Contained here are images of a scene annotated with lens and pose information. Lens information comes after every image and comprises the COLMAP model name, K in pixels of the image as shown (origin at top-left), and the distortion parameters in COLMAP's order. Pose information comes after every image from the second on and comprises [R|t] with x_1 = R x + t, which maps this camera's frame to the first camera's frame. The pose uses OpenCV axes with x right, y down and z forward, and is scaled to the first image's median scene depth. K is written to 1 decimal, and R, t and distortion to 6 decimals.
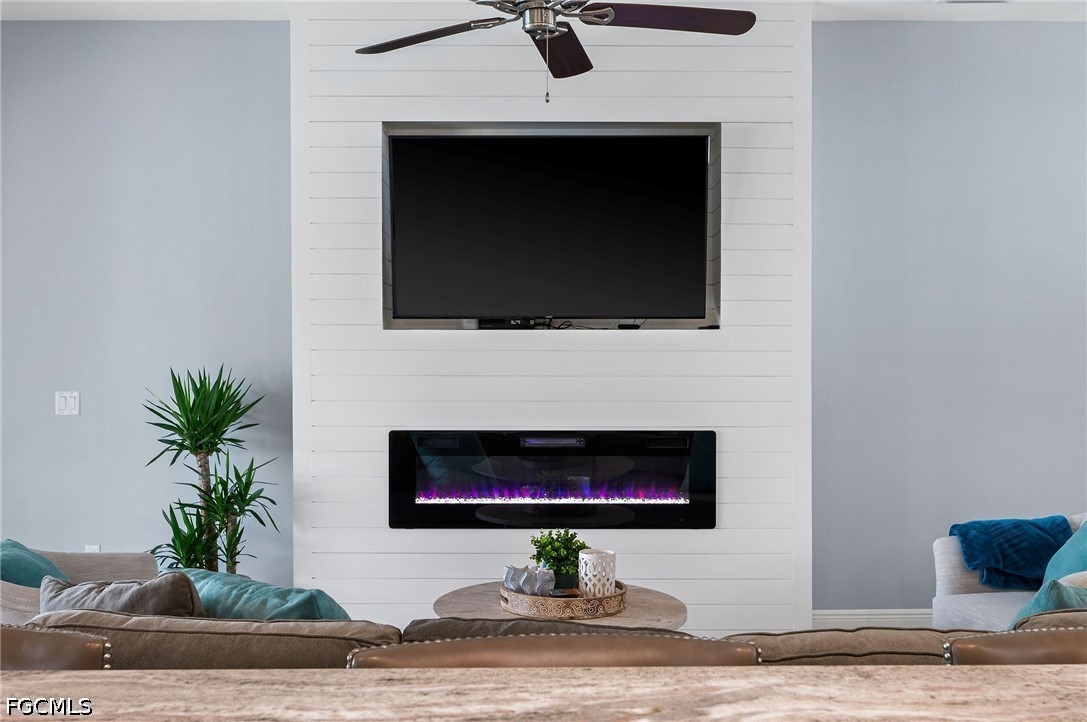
lens RADIAL K [[1118.8, 0, 541.1], [0, 1118.8, 366.6], [0, 0, 1]] dist [0.008149, 0.000000]
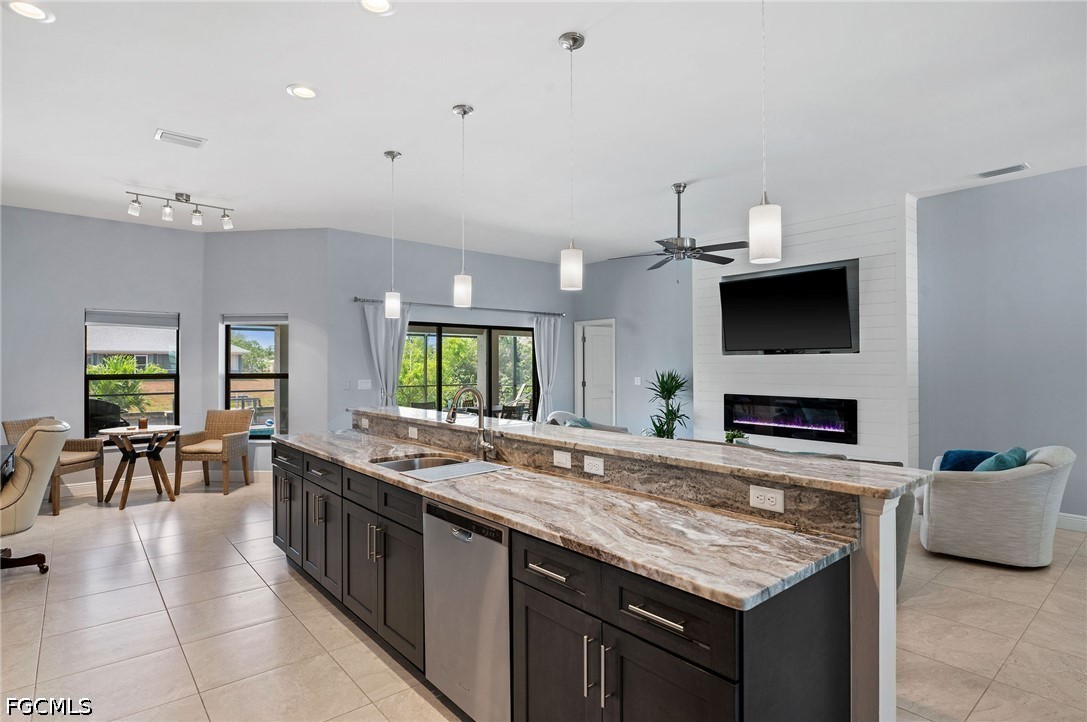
lens RADIAL K [[556.6, 0, 544.9], [0, 556.6, 359.9], [0, 0, 1]] dist [-0.004702, -0.001026]
pose [[0.639560, -0.007873, -0.768701, 0.598010], [-0.011225, 0.999745, -0.019578, 0.007859], [0.768659, 0.021150, 0.639309, -0.157673]]
